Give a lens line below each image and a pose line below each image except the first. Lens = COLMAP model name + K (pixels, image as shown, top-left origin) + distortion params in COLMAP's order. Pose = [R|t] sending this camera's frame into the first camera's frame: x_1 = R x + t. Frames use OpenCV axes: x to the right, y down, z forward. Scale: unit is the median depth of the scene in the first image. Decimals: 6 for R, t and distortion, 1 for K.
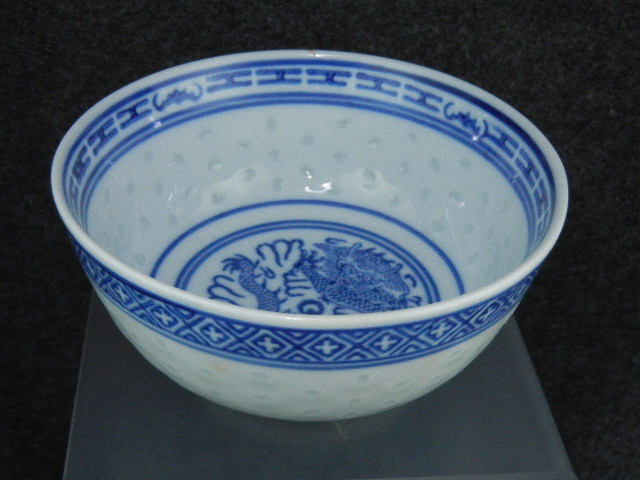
lens RADIAL K [[969.1, 0, 320.0], [0, 969.1, 240.0], [0, 0, 1]] dist [-0.380504, 0.911598]
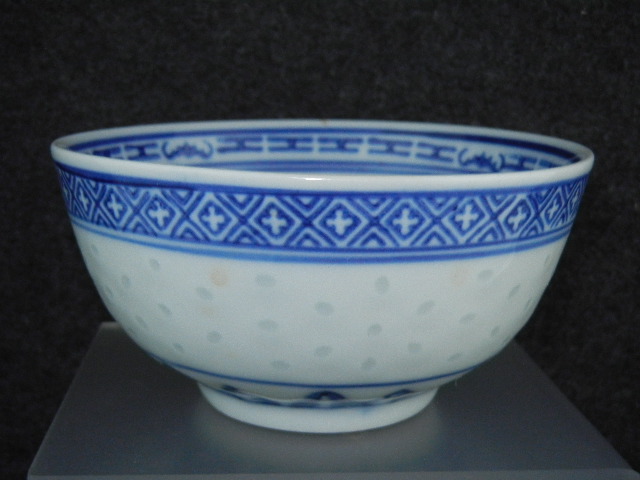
lens RADIAL K [[965.2, 0, 301.6], [0, 965.2, 240.0], [0, 0, 1]] dist [-0.118729, 0.041014]
pose [[0.999229, -0.018708, -0.034506, 0.002384], [0.003244, 0.915464, -0.402387, 0.462104], [0.039117, 0.401965, 0.914819, 0.179042]]
